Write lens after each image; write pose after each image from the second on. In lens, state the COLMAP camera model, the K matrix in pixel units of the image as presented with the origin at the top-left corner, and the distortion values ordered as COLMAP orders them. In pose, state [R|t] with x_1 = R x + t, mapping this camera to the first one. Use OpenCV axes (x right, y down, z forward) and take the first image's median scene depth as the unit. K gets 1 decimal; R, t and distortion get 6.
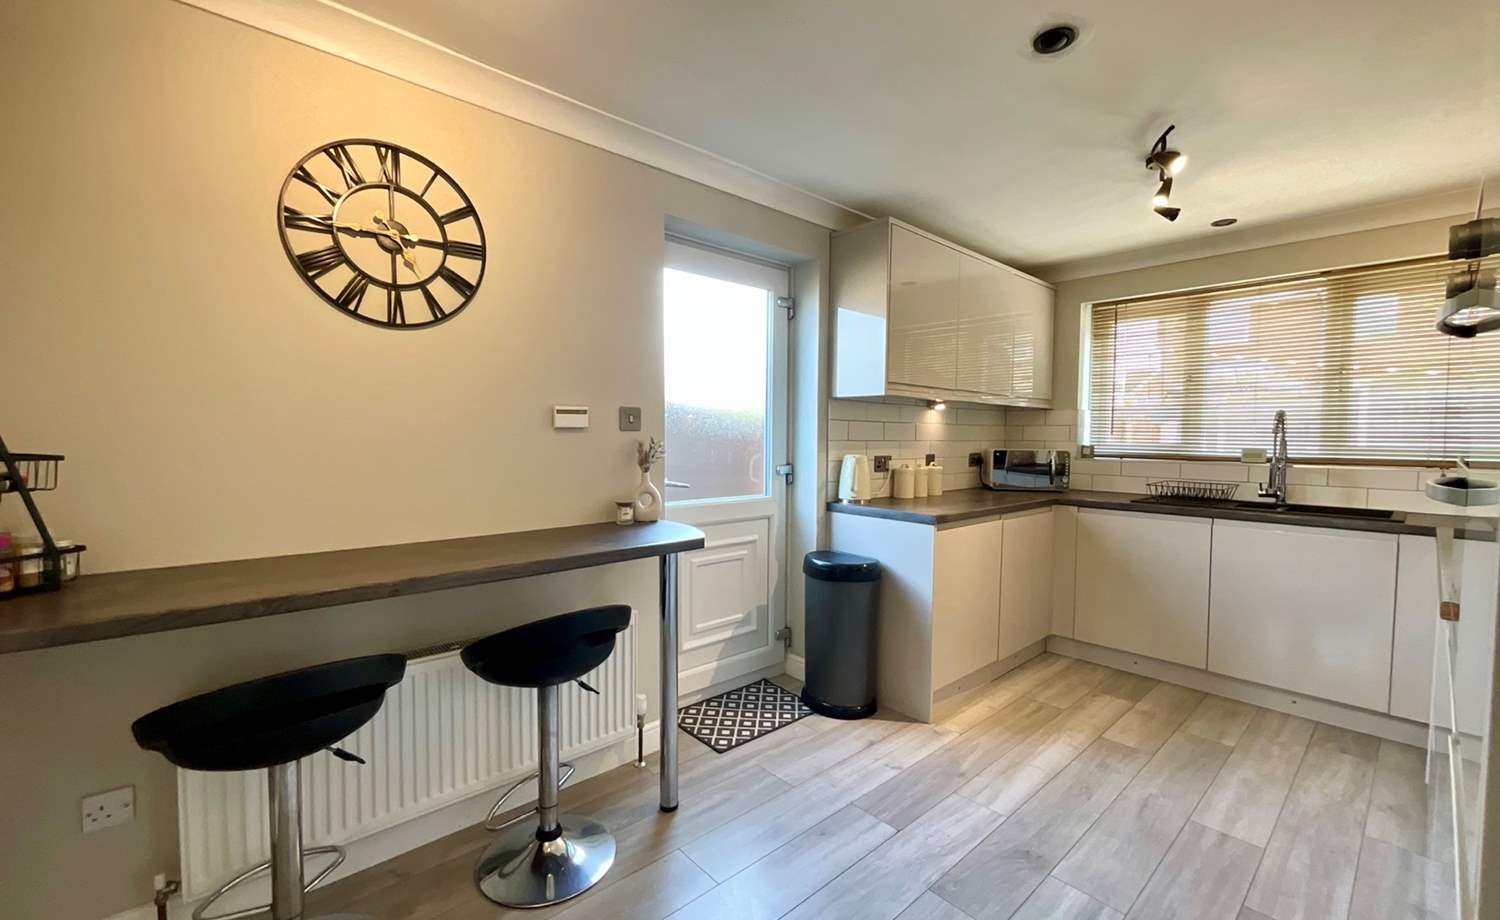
lens RADIAL K [[611.2, 0, 747.8], [0, 611.2, 460.2], [0, 0, 1]] dist [-0.000943, 0.000428]
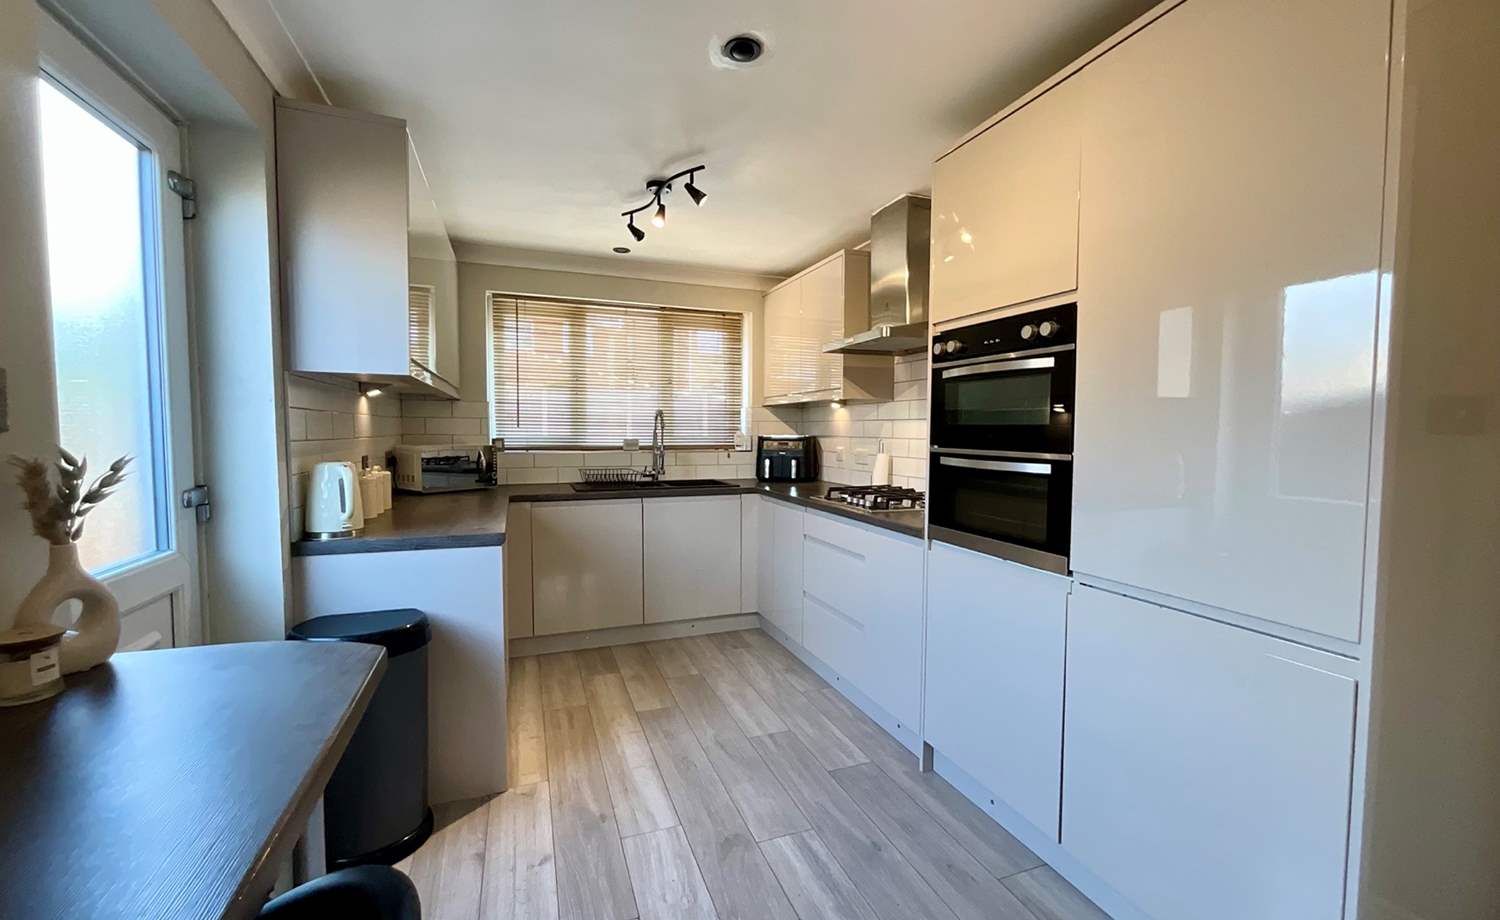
lens RADIAL K [[611.2, 0, 750.1], [0, 611.2, 462.8], [0, 0, 1]] dist [-0.000943, 0.000428]
pose [[0.358419, -0.057507, 0.931788, -0.282013], [0.034481, 0.998235, 0.048345, -0.025619], [-0.932924, 0.014801, 0.359769, 0.364147]]
